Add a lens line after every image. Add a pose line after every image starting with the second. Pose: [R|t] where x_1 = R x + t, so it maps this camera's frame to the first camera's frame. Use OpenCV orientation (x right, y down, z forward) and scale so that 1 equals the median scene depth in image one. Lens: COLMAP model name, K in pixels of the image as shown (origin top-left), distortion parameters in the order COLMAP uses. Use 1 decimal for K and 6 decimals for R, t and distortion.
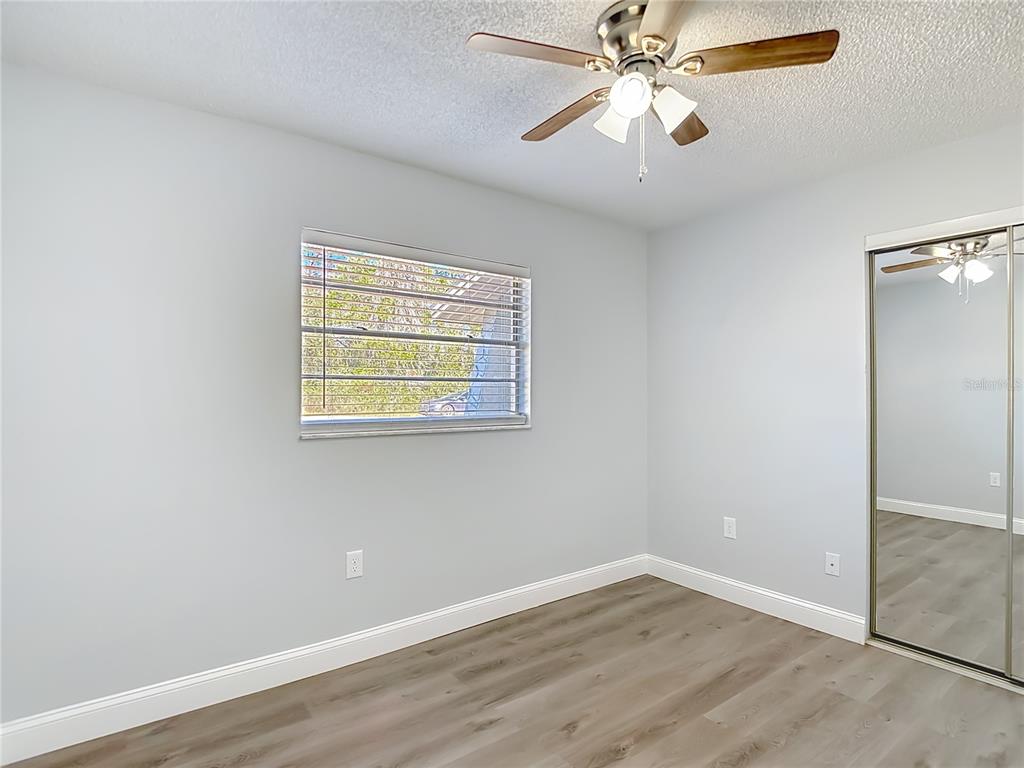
lens RADIAL K [[556.7, 0, 517.1], [0, 556.7, 386.3], [0, 0, 1]] dist [-0.015117, 0.005967]
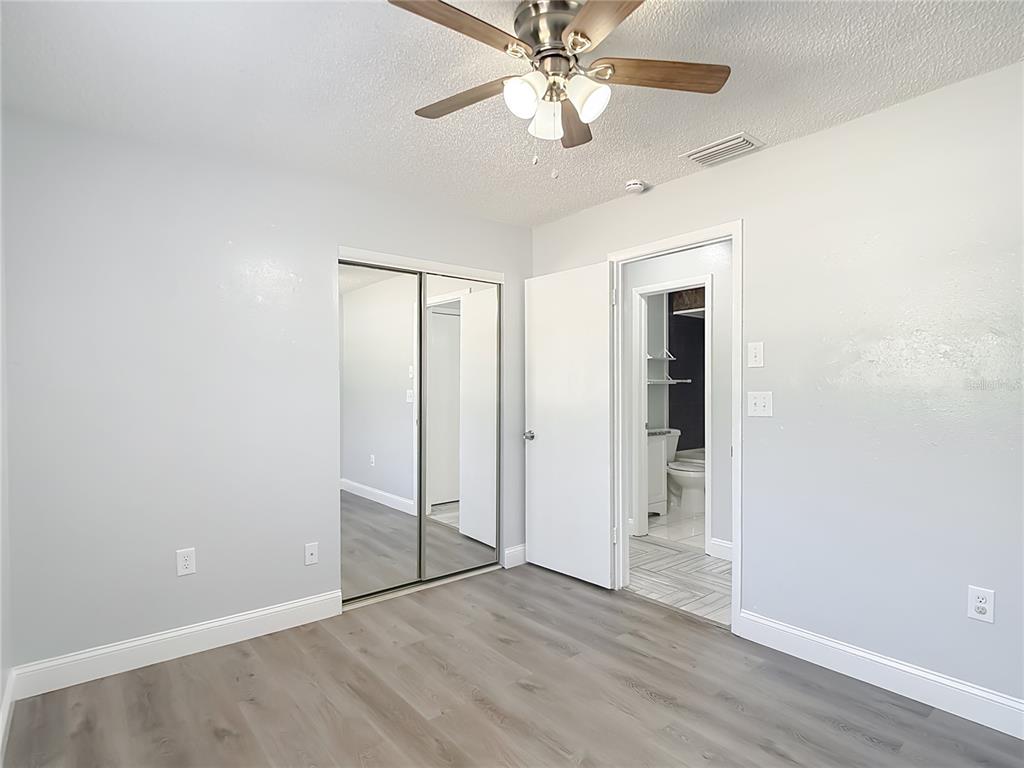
lens RADIAL K [[556.7, 0, 514.1], [0, 556.7, 383.1], [0, 0, 1]] dist [-0.015117, 0.005967]
pose [[-0.014683, -0.004552, 0.999882, -0.439319], [-0.001410, 0.999989, 0.004532, -0.003114], [-0.999891, -0.001343, -0.014689, 0.592581]]
